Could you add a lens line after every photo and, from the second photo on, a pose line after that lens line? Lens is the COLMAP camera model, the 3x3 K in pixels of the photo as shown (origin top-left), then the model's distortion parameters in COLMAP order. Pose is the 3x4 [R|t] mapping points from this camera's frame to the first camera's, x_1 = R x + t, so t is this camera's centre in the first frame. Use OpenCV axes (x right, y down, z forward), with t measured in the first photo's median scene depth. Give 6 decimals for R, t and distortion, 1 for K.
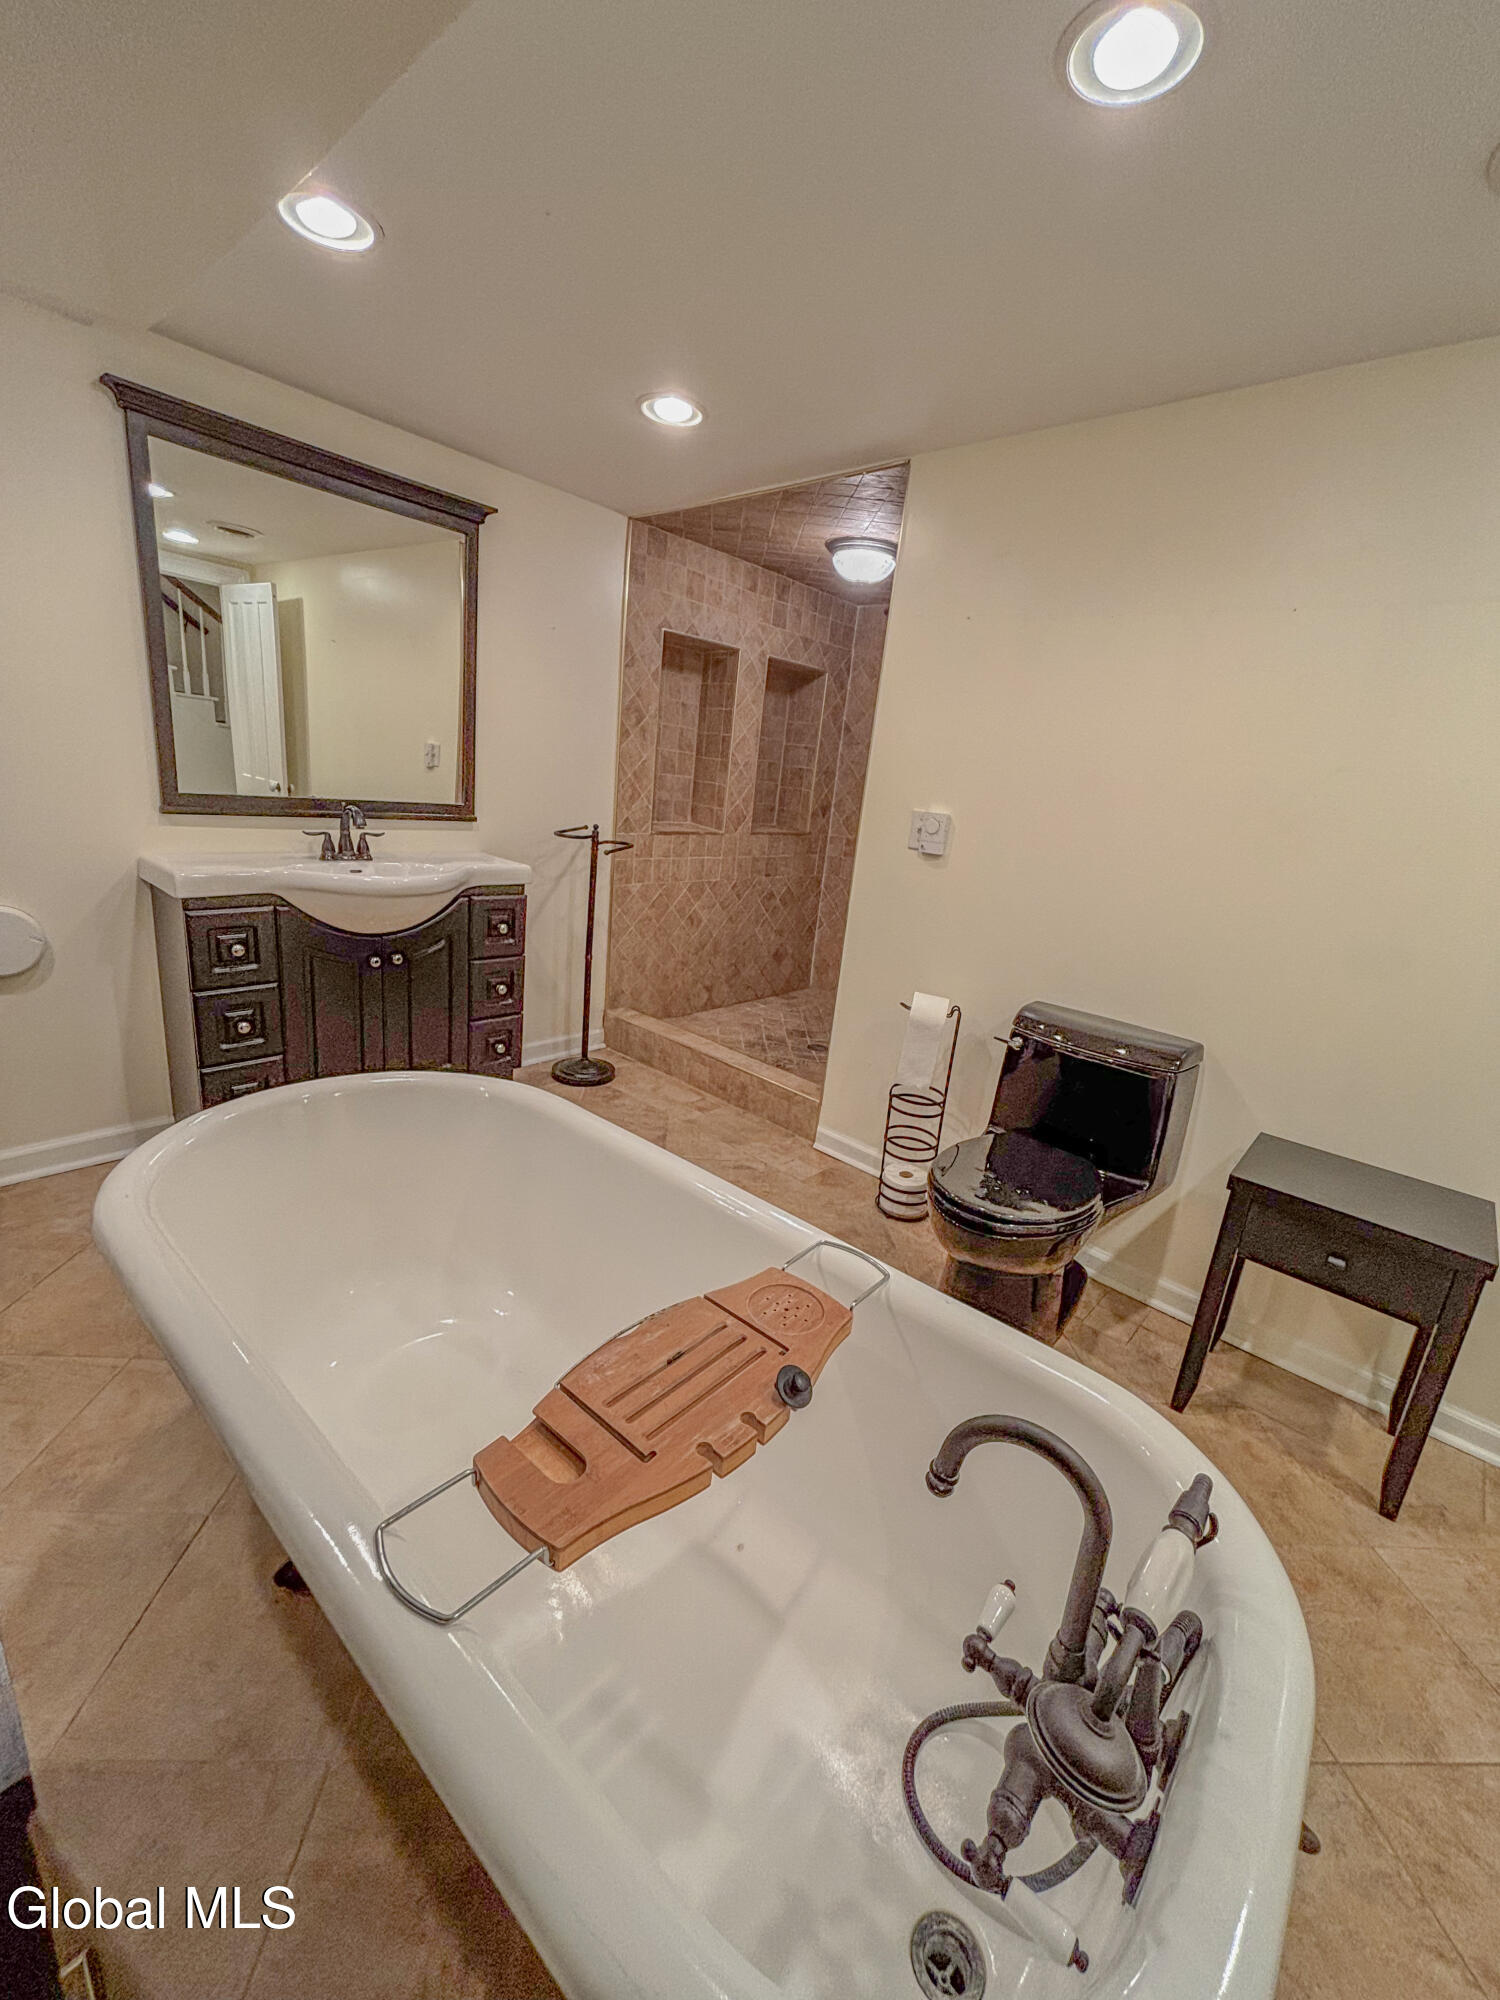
lens RADIAL K [[805.8, 0, 743.5], [0, 805.8, 1015.0], [0, 0, 1]] dist [0.001002, -0.000785]
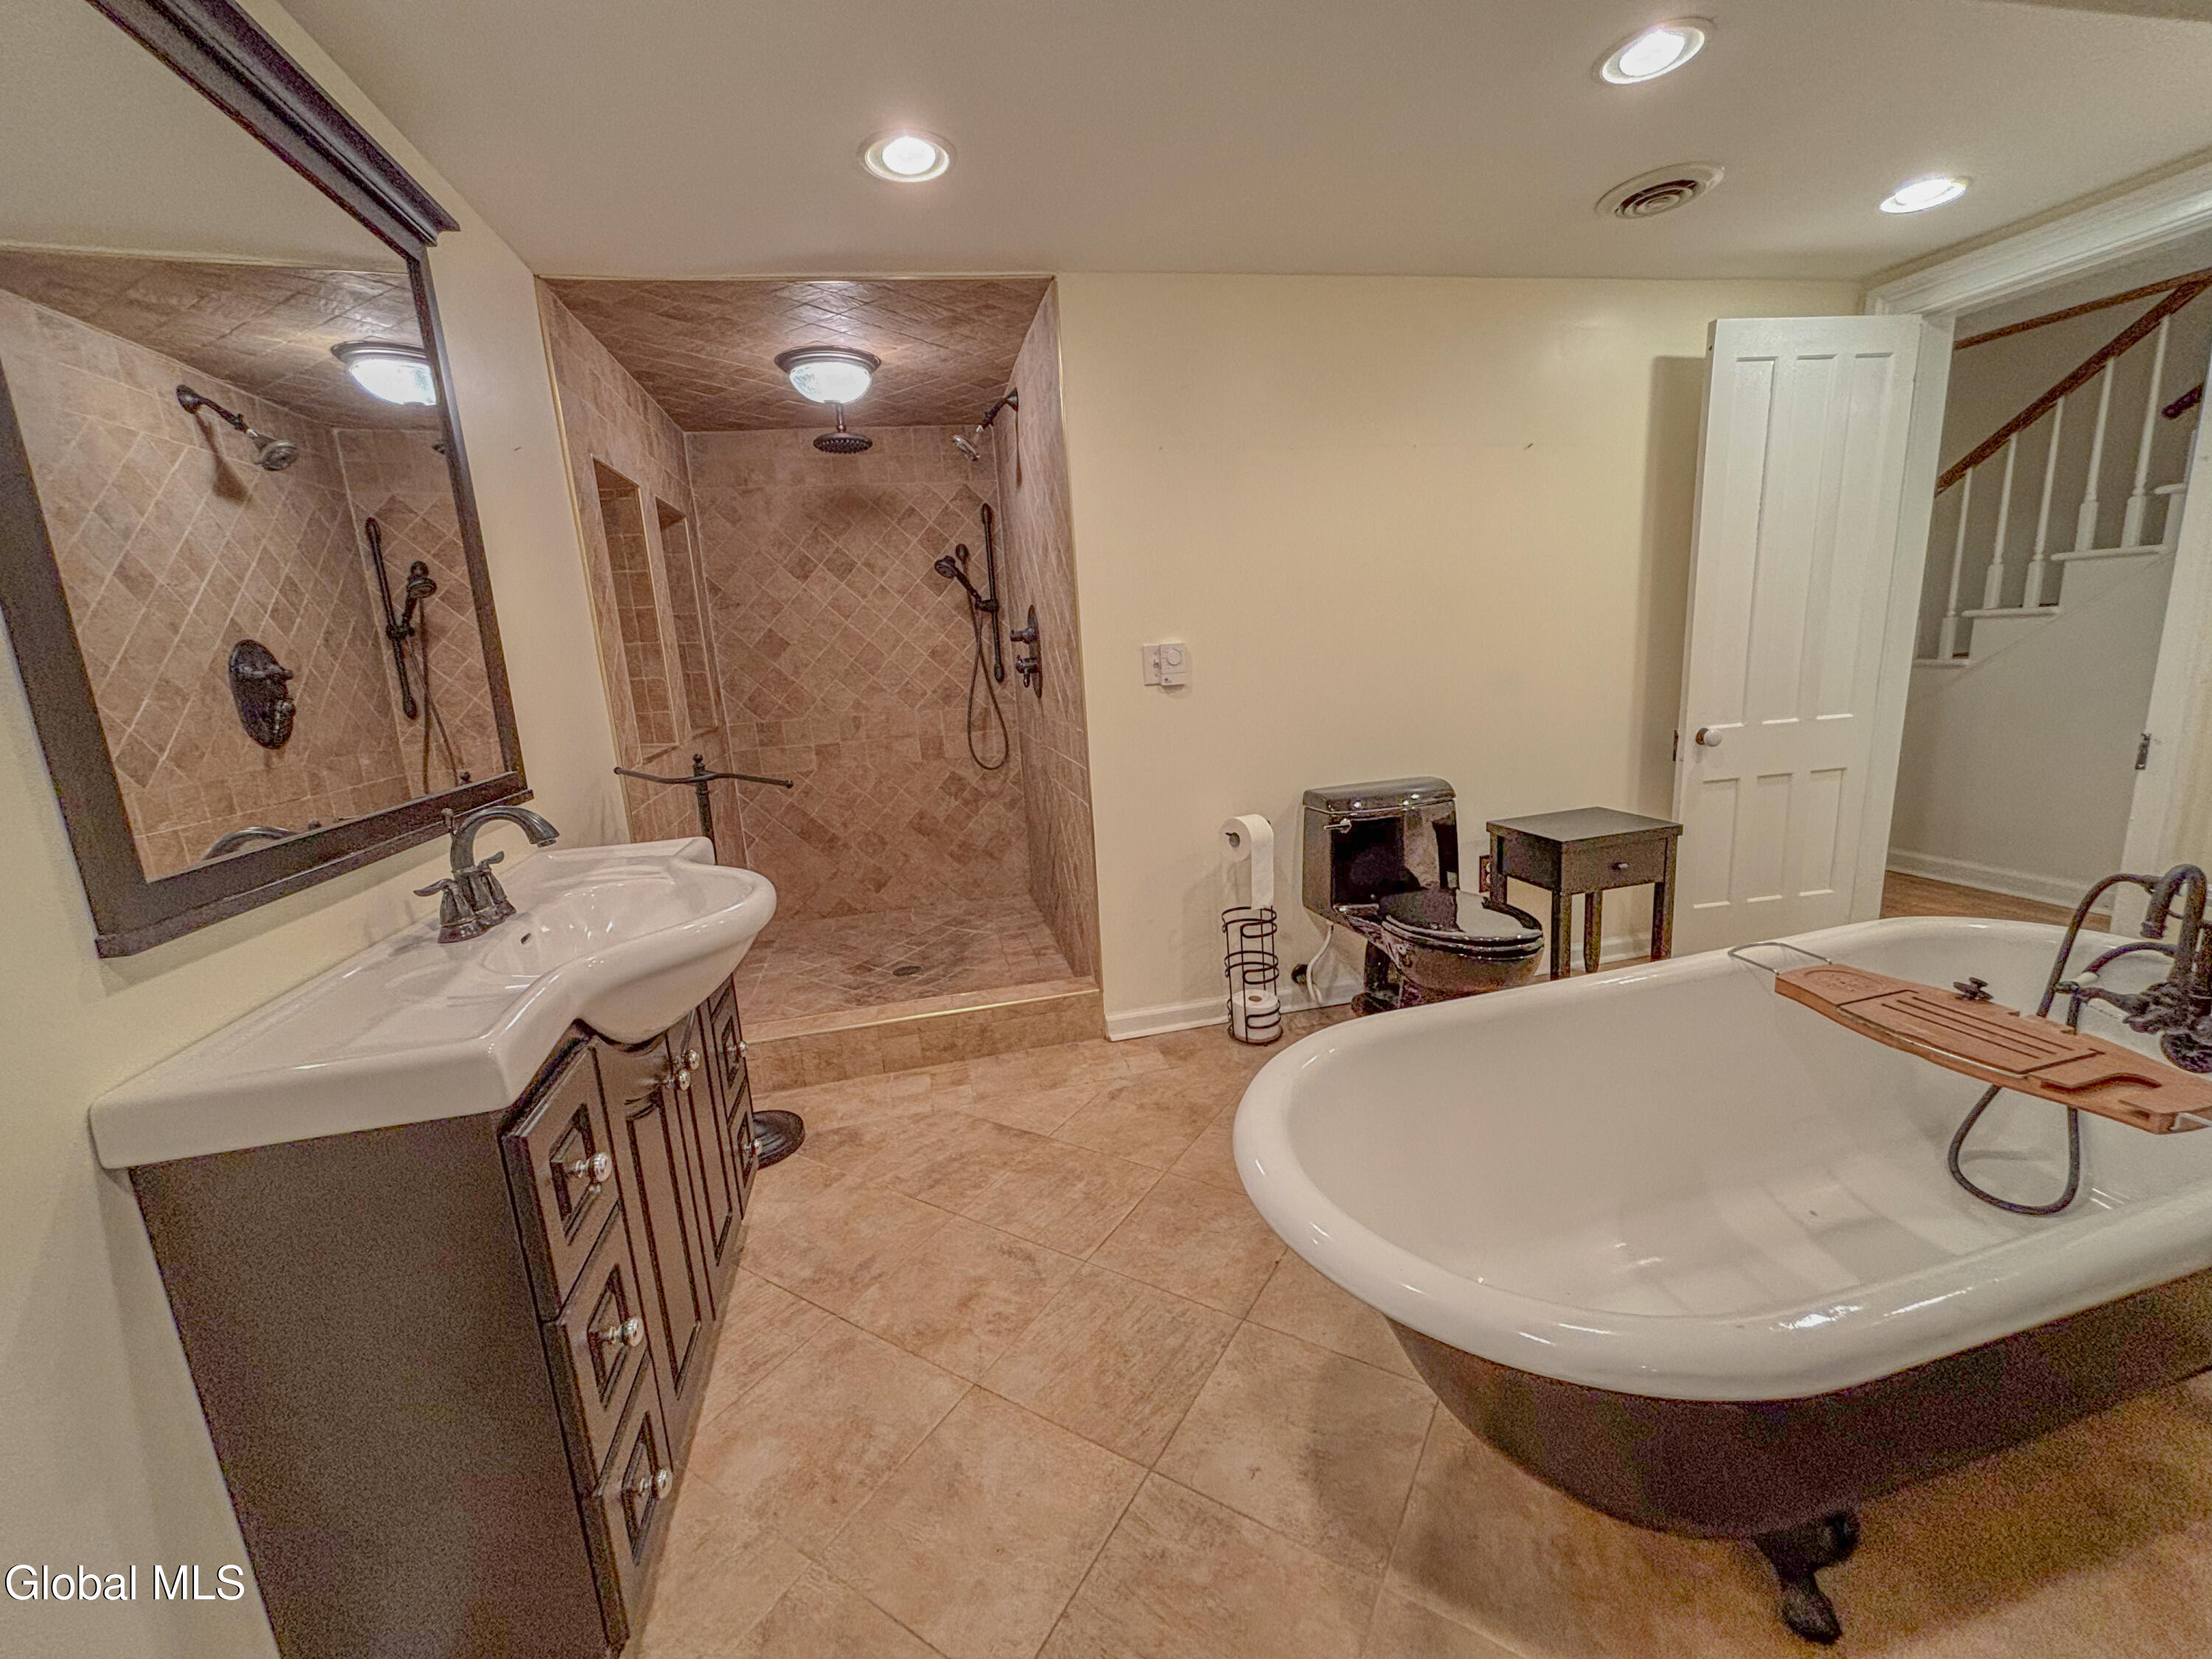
lens RADIAL K [[891.3, 0, 1109.6], [0, 891.3, 838.9], [0, 0, 1]] dist [0.001002, -0.000785]
pose [[0.559316, -0.306910, 0.770047, -0.661410], [0.351126, 0.929201, 0.115306, -0.169682], [-0.750917, 0.205891, 0.627481, 0.399000]]
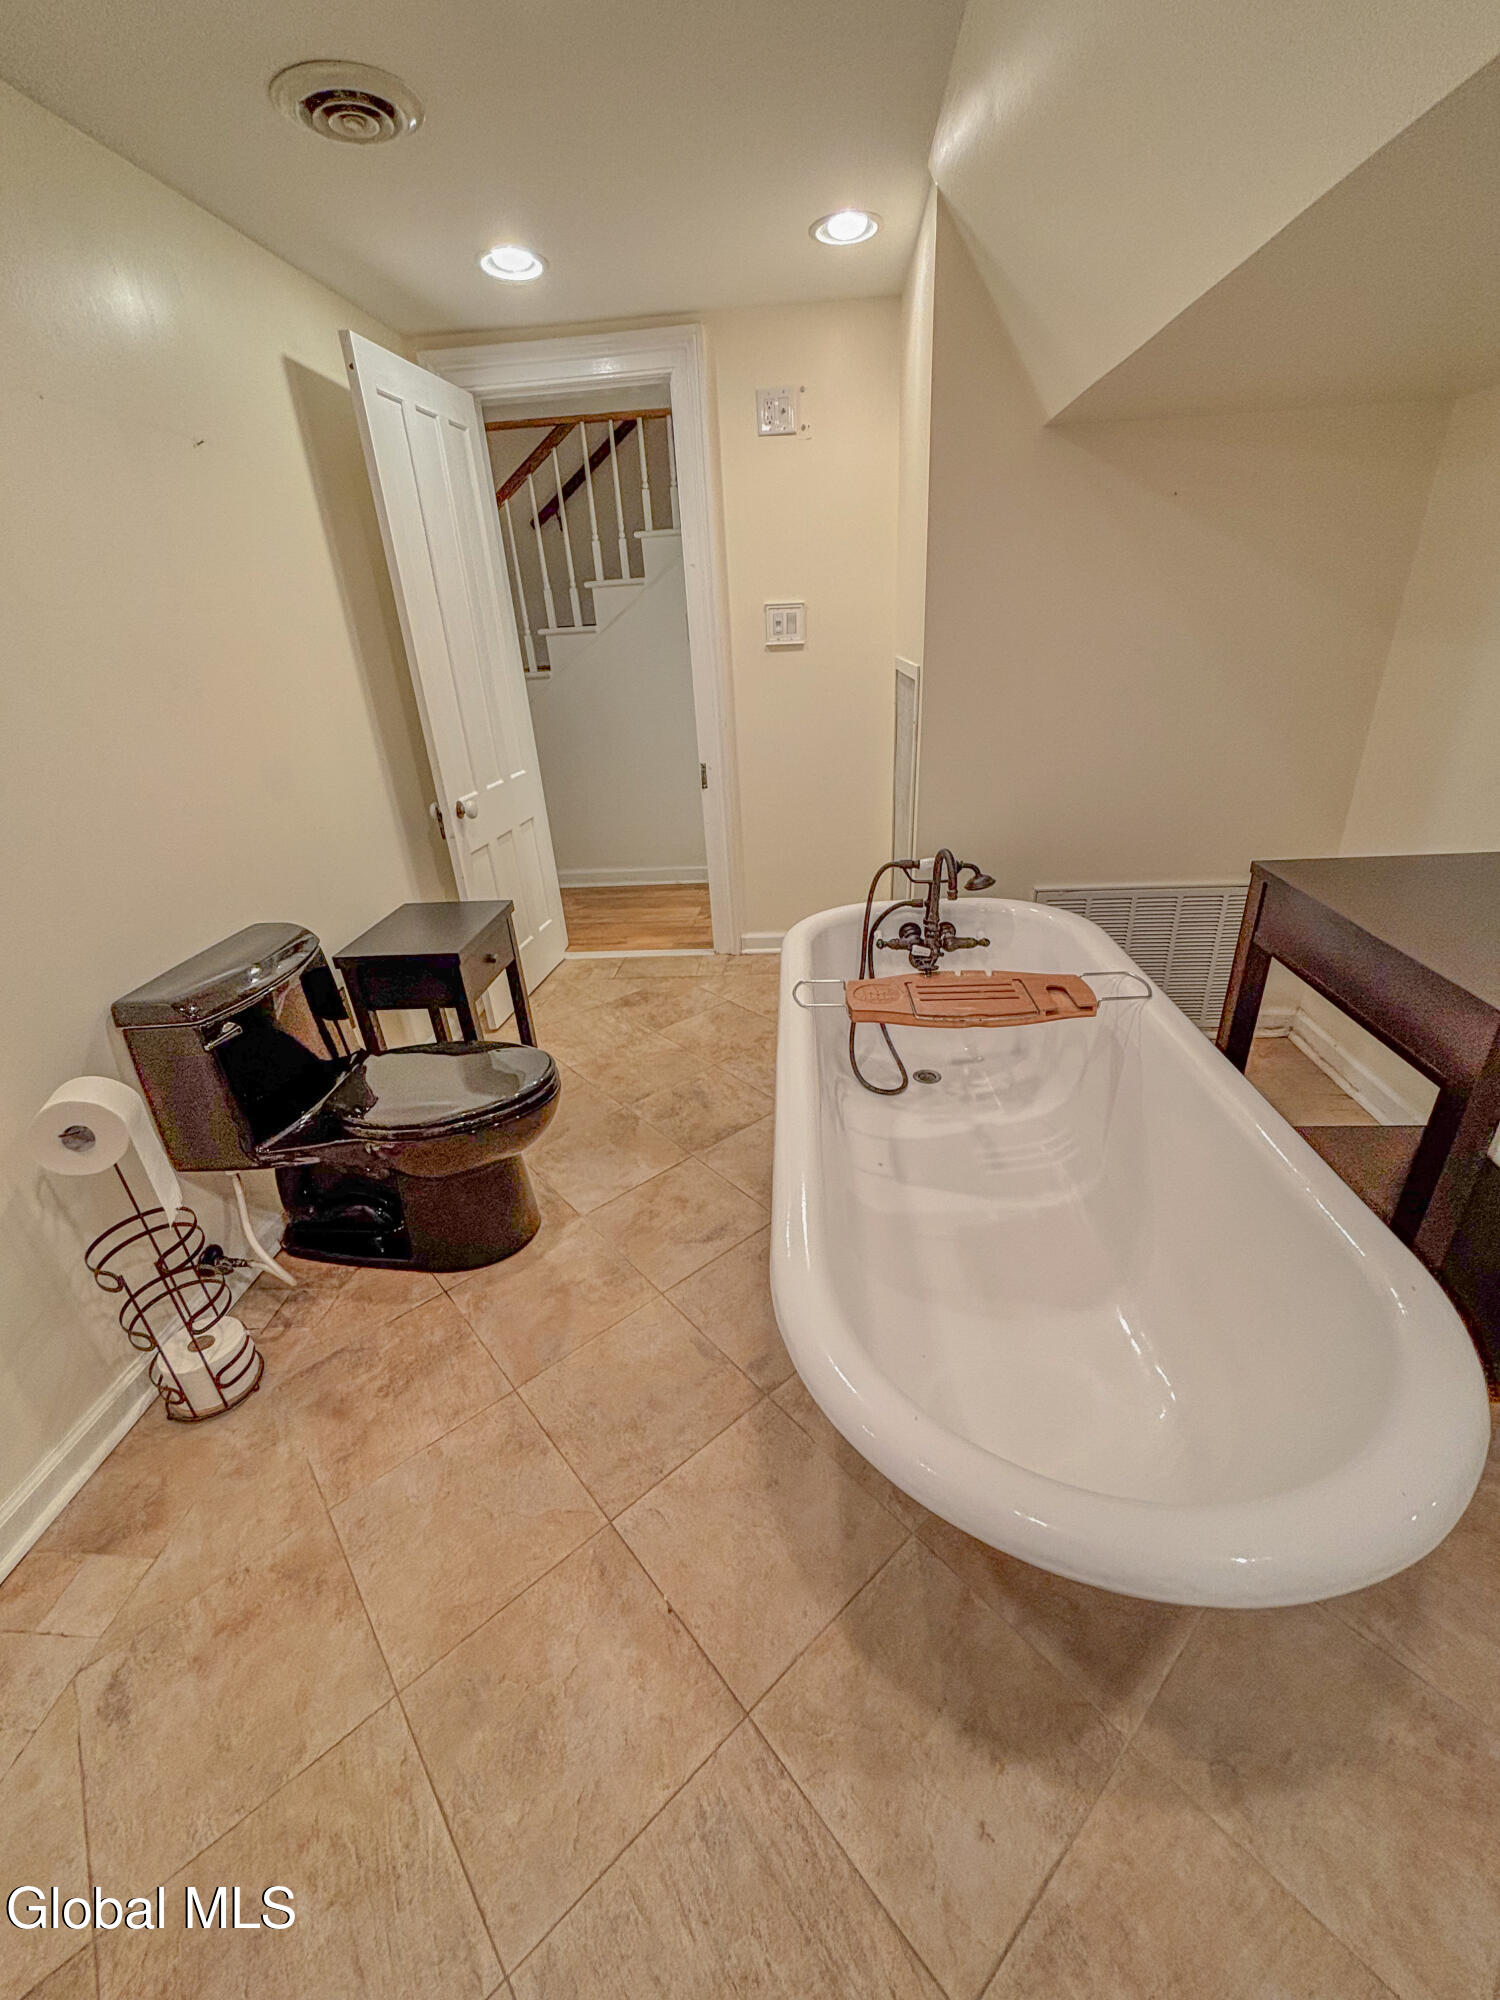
lens RADIAL K [[805.8, 0, 756.9], [0, 805.8, 1000.4], [0, 0, 1]] dist [0.001002, -0.000785]
pose [[-0.615818, -0.397632, 0.680189, -0.365322], [0.221111, 0.741394, 0.633597, -0.285330], [-0.756227, 0.540577, -0.368643, 0.744291]]
